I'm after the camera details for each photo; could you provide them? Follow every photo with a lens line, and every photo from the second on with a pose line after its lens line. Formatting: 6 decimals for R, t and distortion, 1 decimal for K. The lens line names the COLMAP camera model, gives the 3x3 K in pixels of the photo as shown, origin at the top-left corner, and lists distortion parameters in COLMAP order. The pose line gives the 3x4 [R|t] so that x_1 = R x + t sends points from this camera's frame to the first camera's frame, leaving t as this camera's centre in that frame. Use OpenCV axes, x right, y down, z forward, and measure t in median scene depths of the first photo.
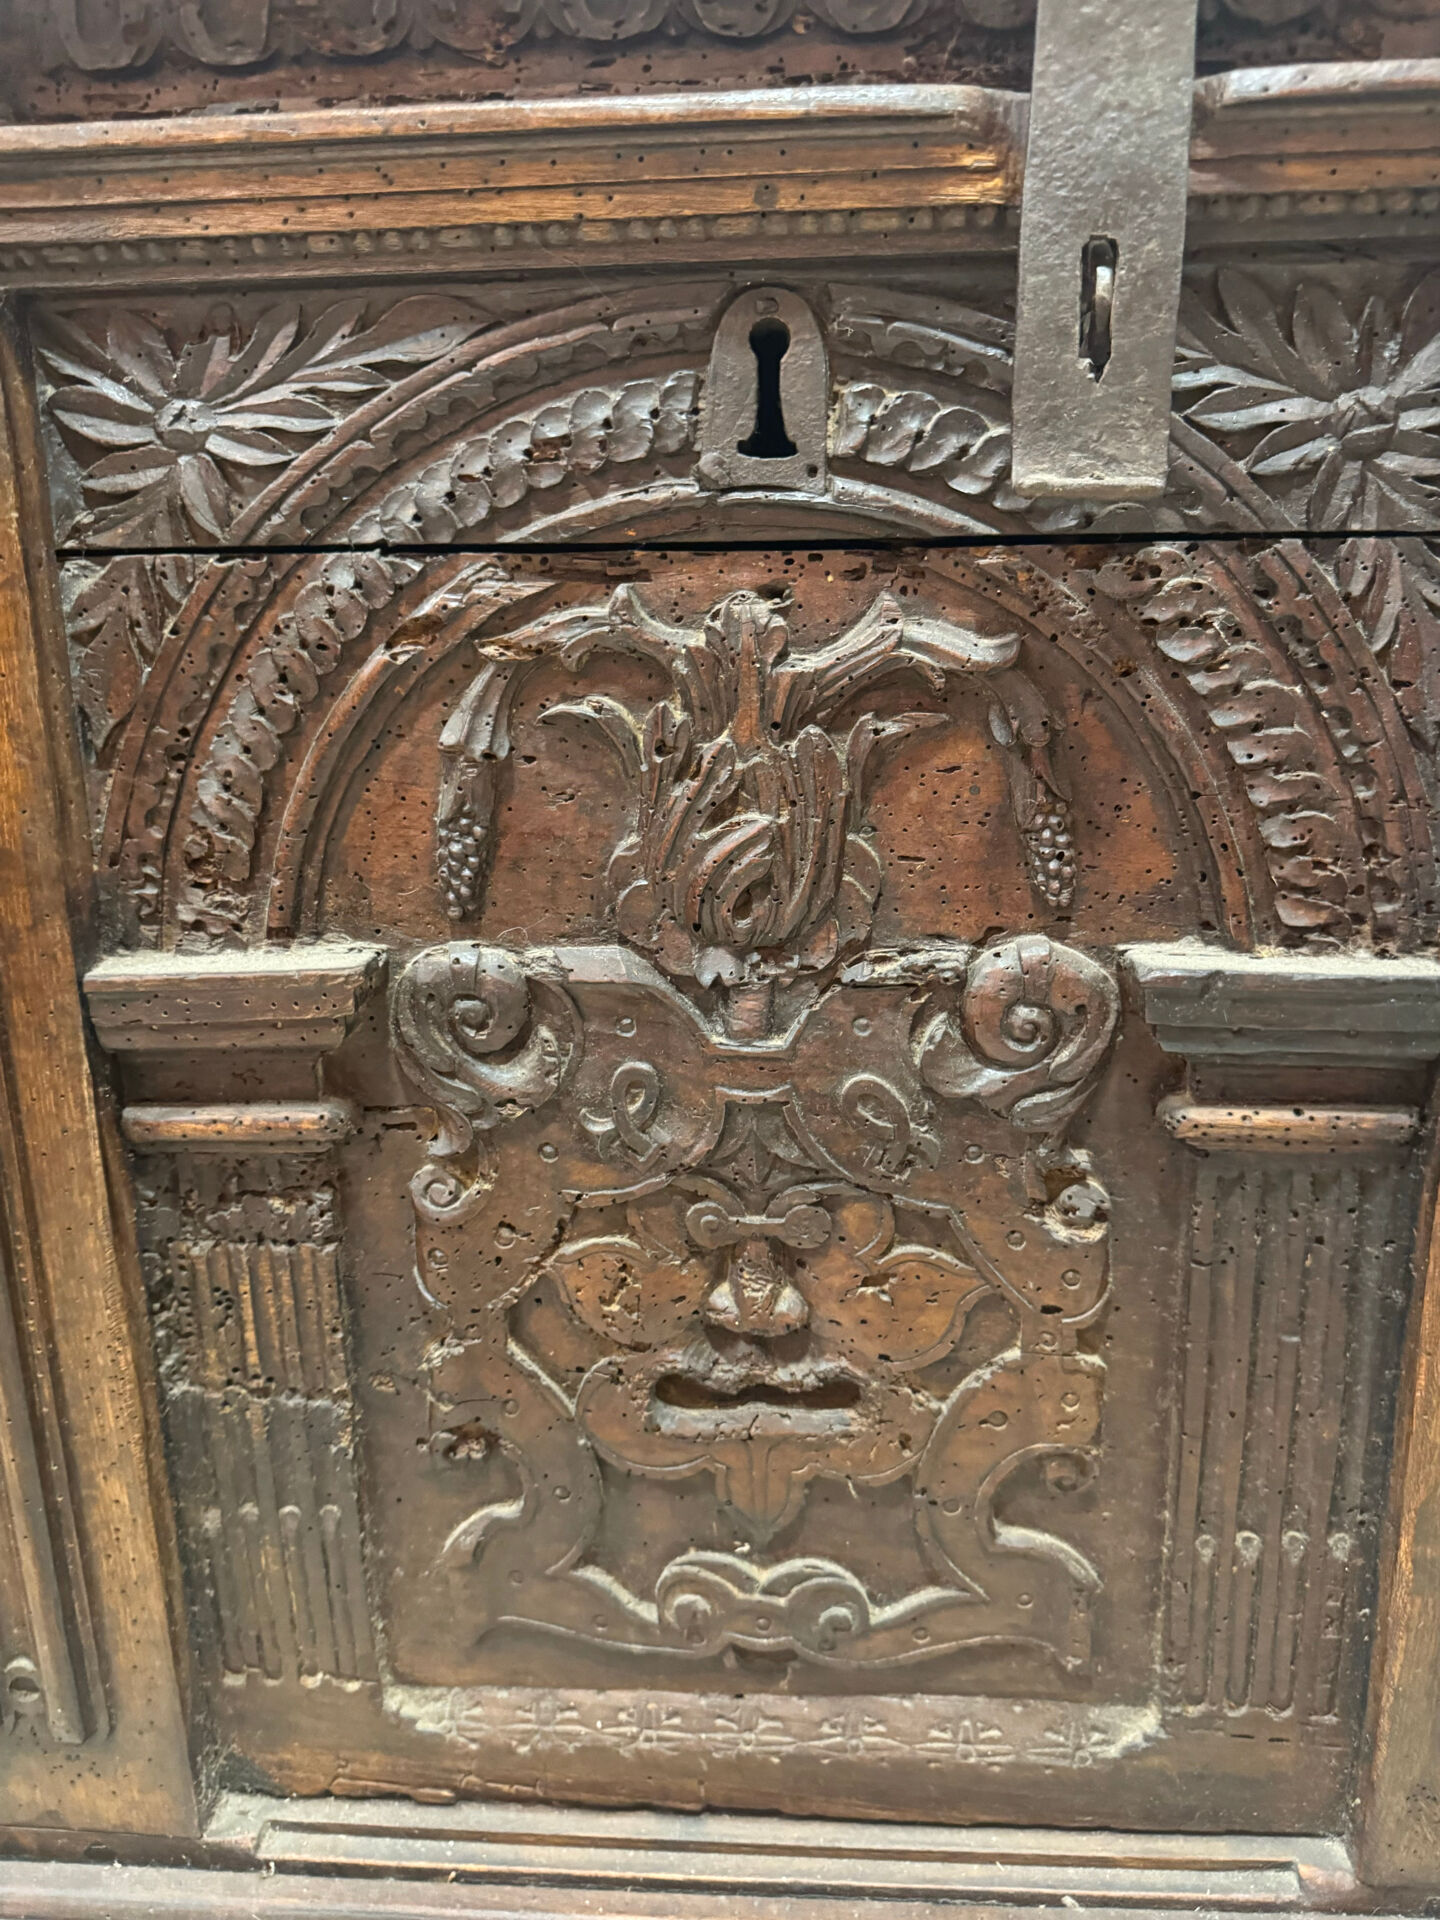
lens RADIAL K [[1394.6, 0, 736.4], [0, 1394.6, 972.1], [0, 0, 1]] dist [0.075394, -0.118836]
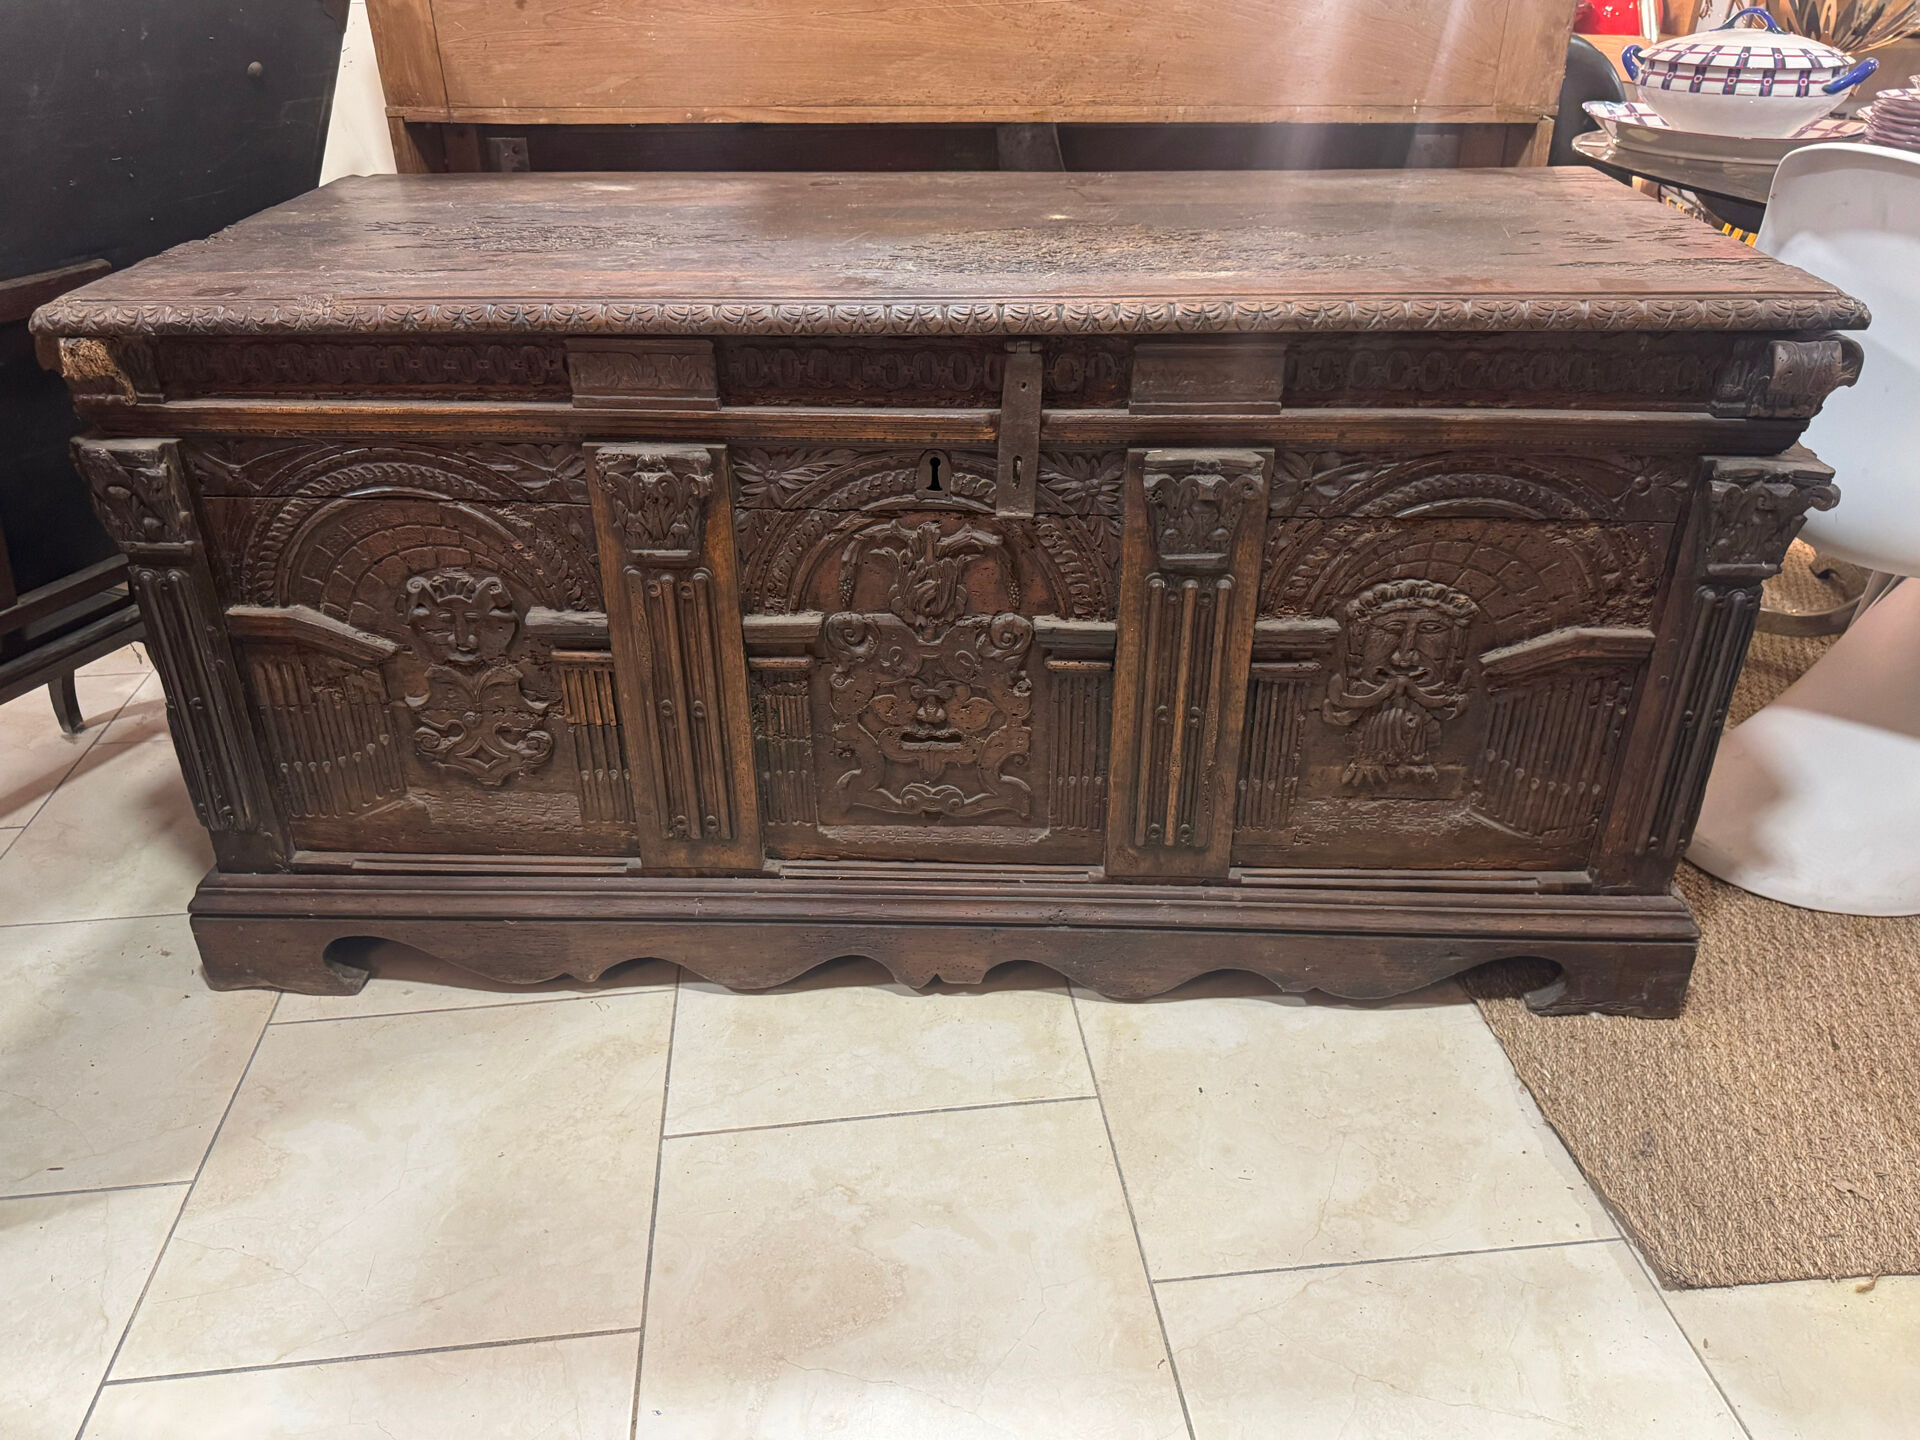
lens RADIAL K [[1394.6, 0, 962.6], [0, 1394.6, 736.2], [0, 0, 1]] dist [0.075394, -0.118836]
pose [[0.999418, -0.000329, 0.034098, -0.026812], [-0.008576, 0.965386, 0.260683, -0.631458], [-0.033004, -0.260824, 0.964822, -2.432849]]
